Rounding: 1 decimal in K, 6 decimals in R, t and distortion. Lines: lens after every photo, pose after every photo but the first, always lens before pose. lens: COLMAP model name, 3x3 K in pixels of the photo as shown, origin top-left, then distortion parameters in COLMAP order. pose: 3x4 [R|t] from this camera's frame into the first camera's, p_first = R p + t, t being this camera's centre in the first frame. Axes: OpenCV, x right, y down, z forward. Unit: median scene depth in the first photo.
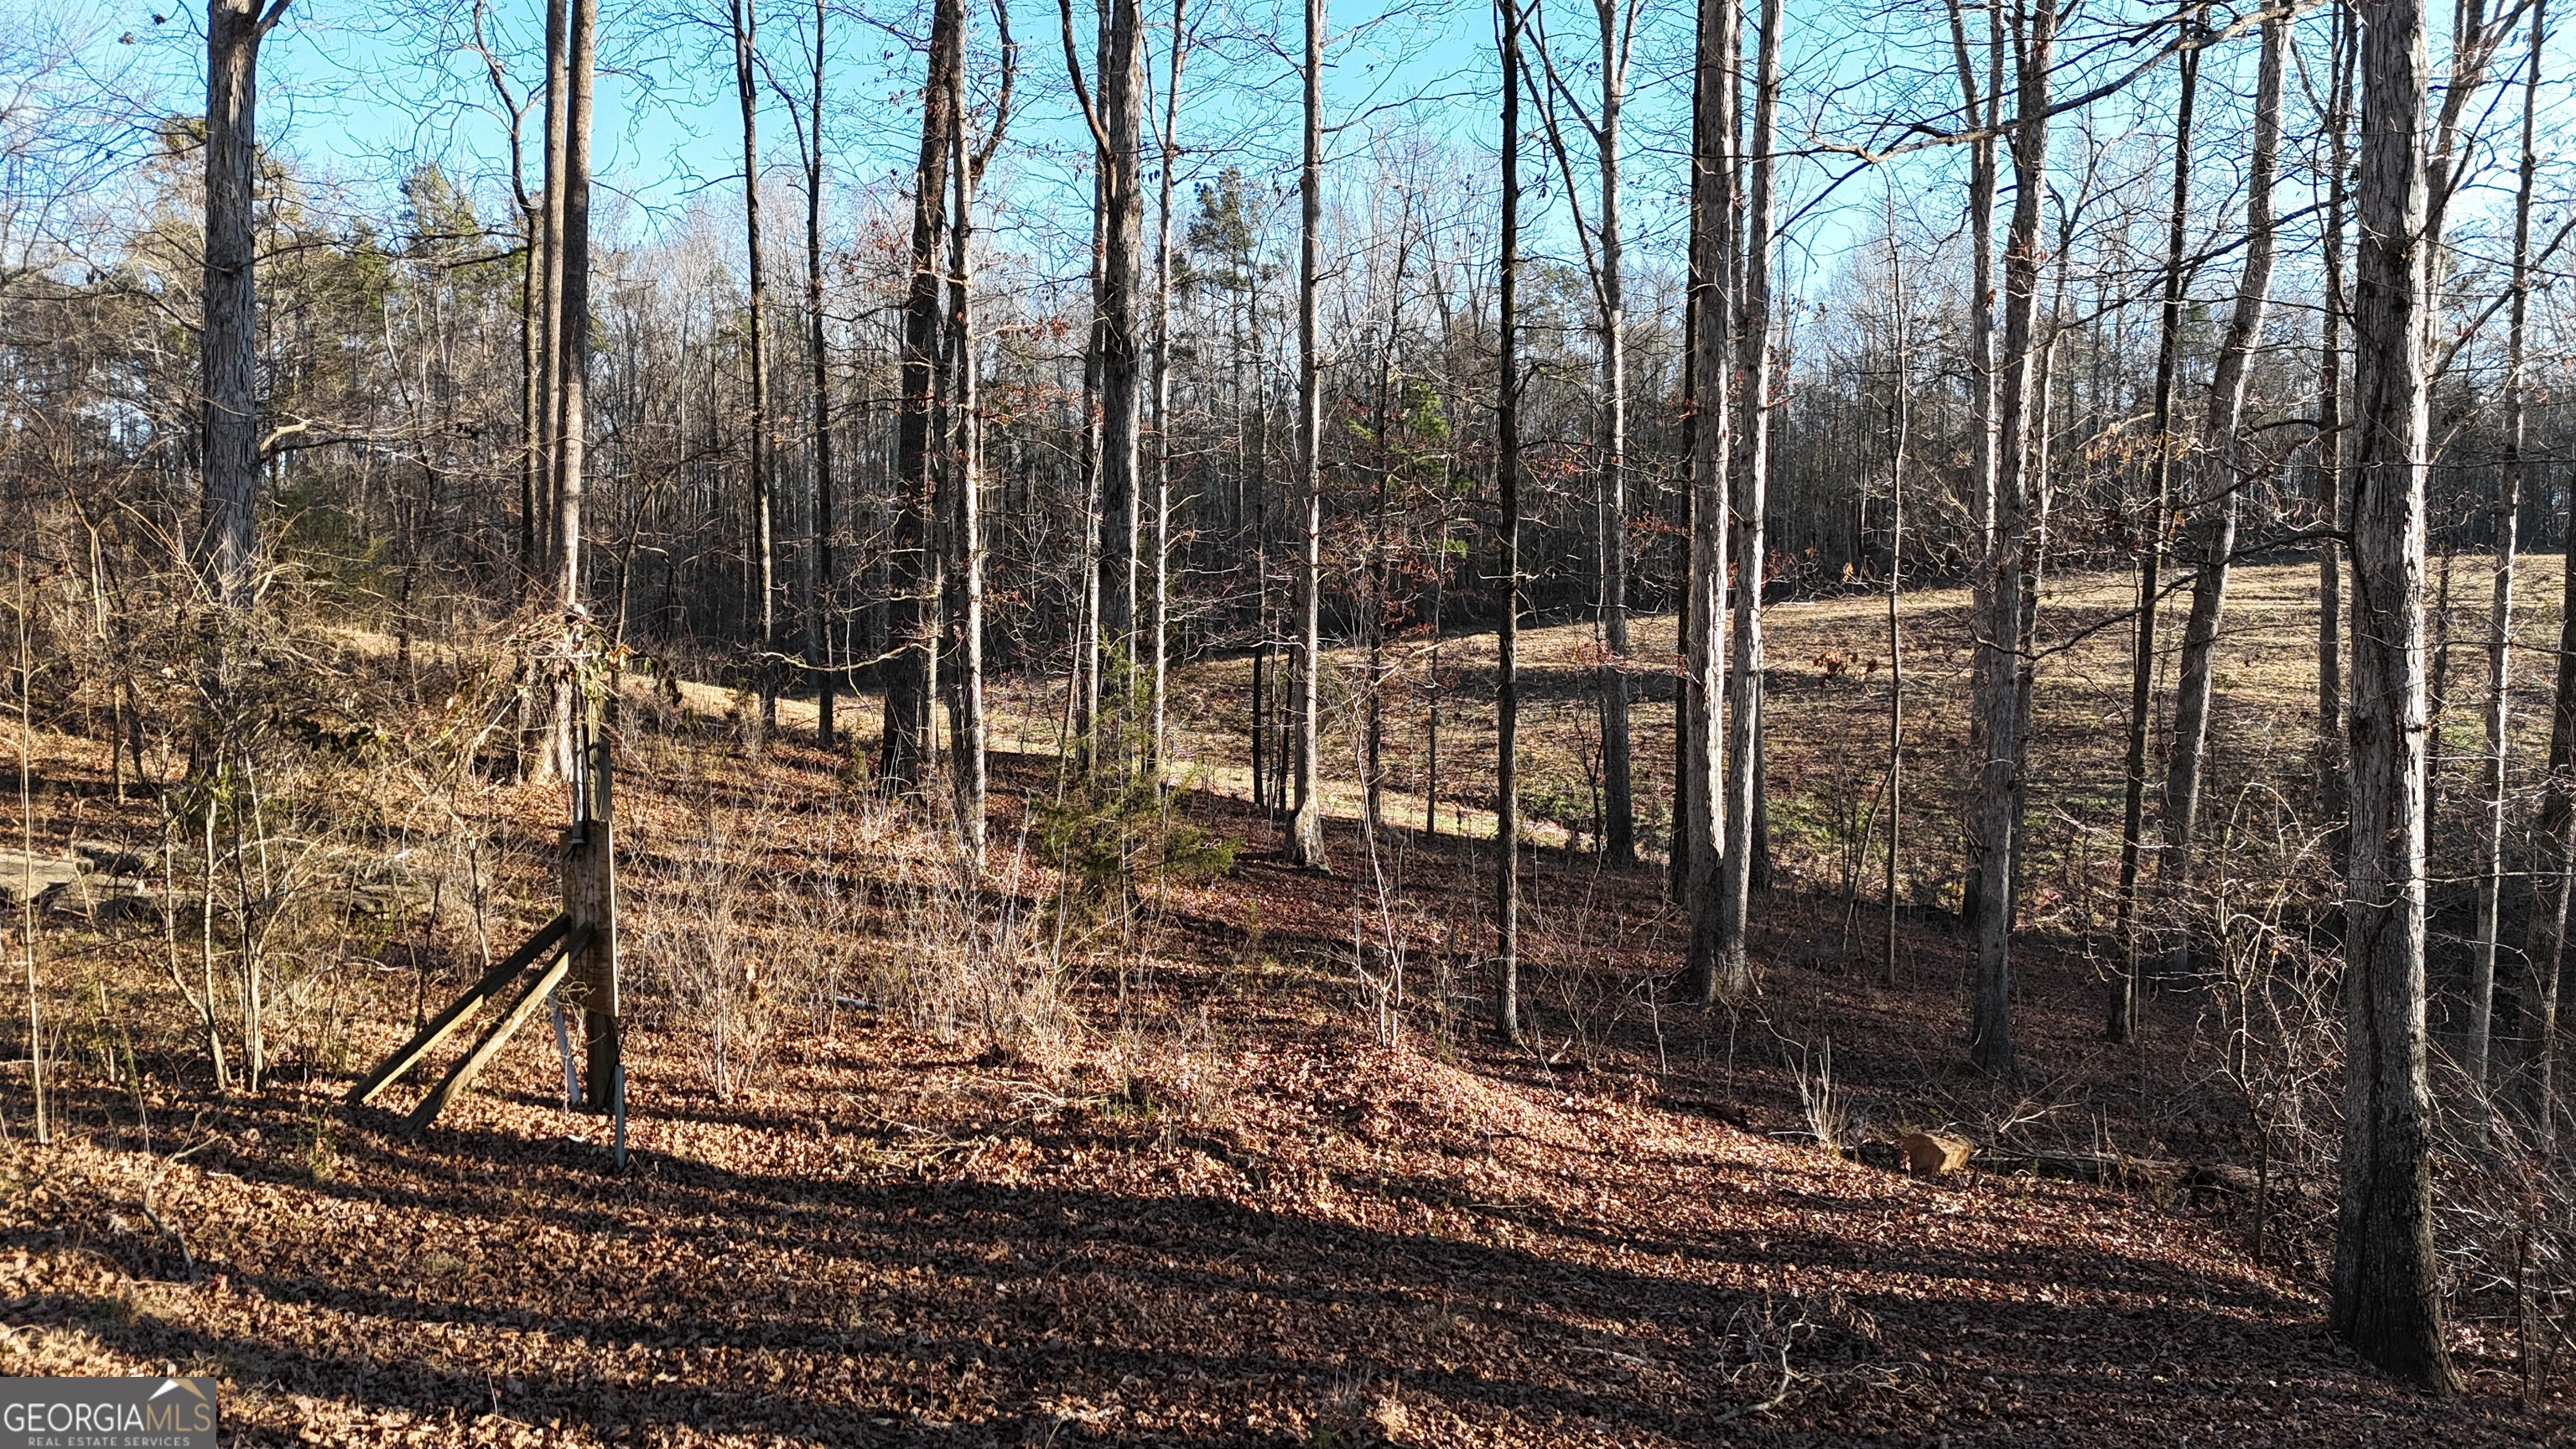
lens RADIAL K [[1885.3, 0, 1288.5], [0, 1885.3, 717.5], [0, 0, 1]] dist [0.072116, -0.064259]
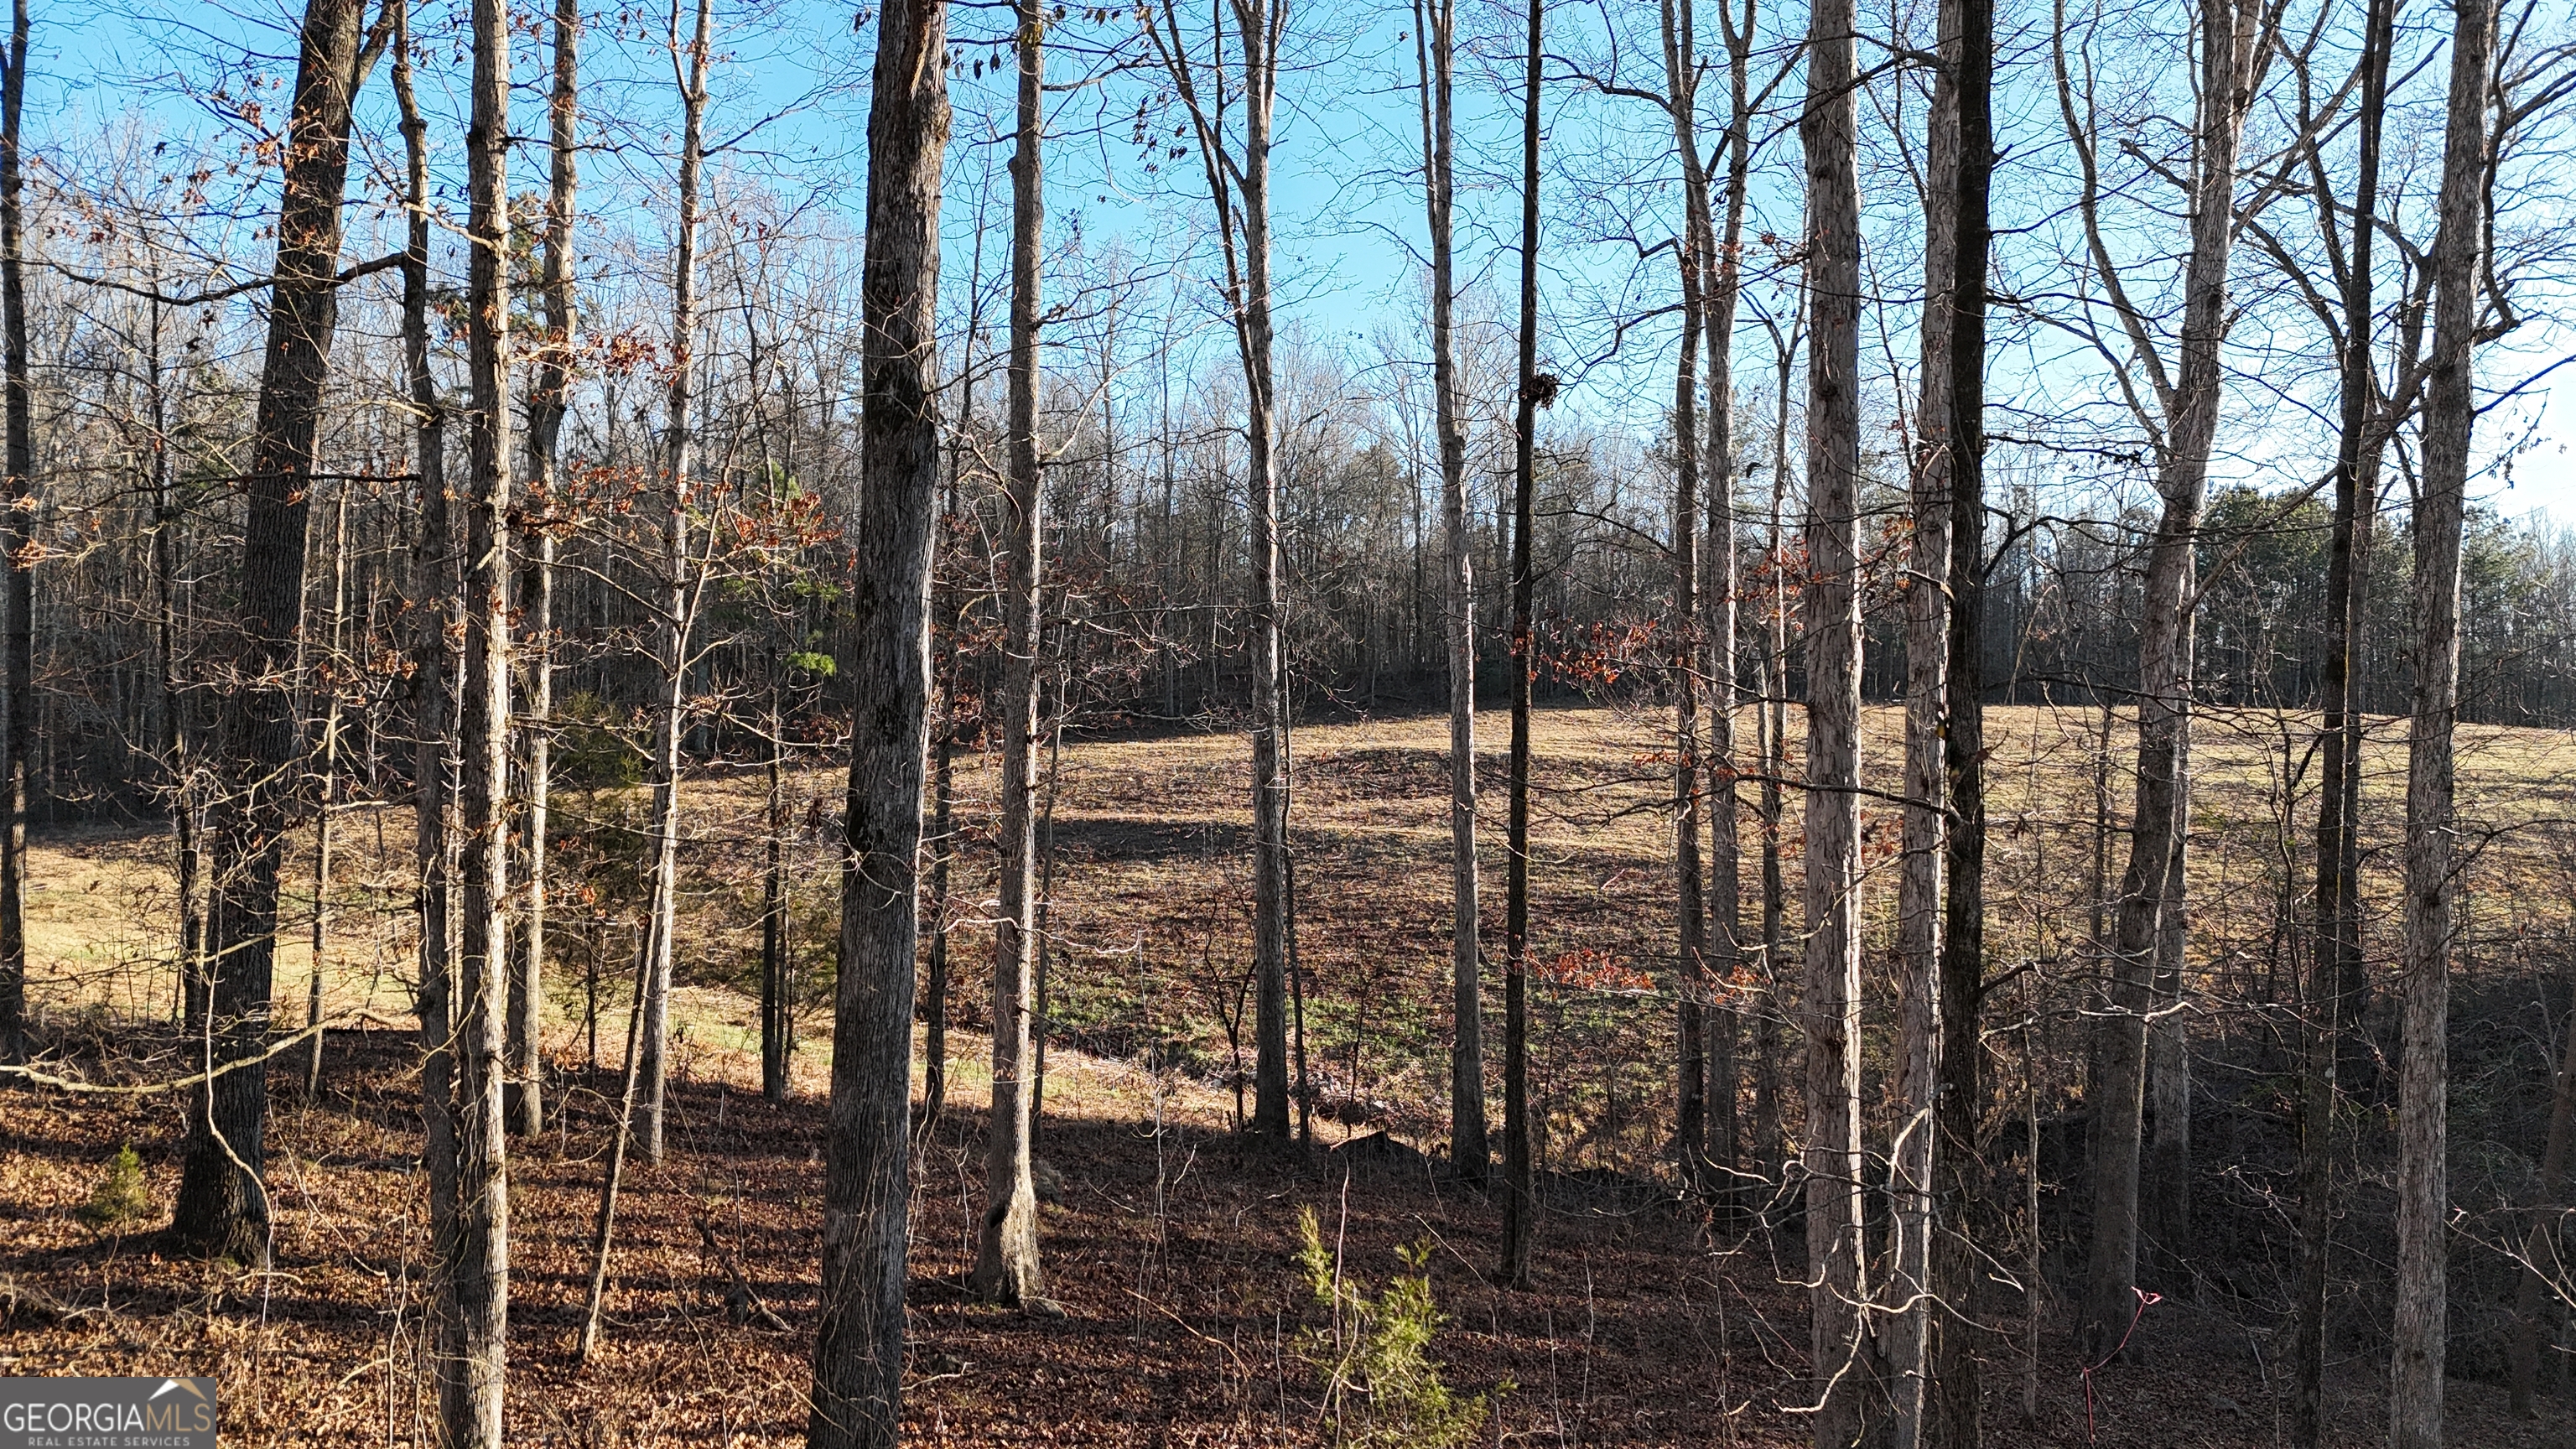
lens RADIAL K [[1885.3, 0, 1288.5], [0, 1885.3, 717.5], [0, 0, 1]] dist [0.072116, -0.064259]
pose [[0.921914, 0.020605, 0.386846, -0.144183], [-0.001402, 0.998755, -0.049857, -0.073337], [-0.387391, 0.045422, 0.920796, 0.410634]]
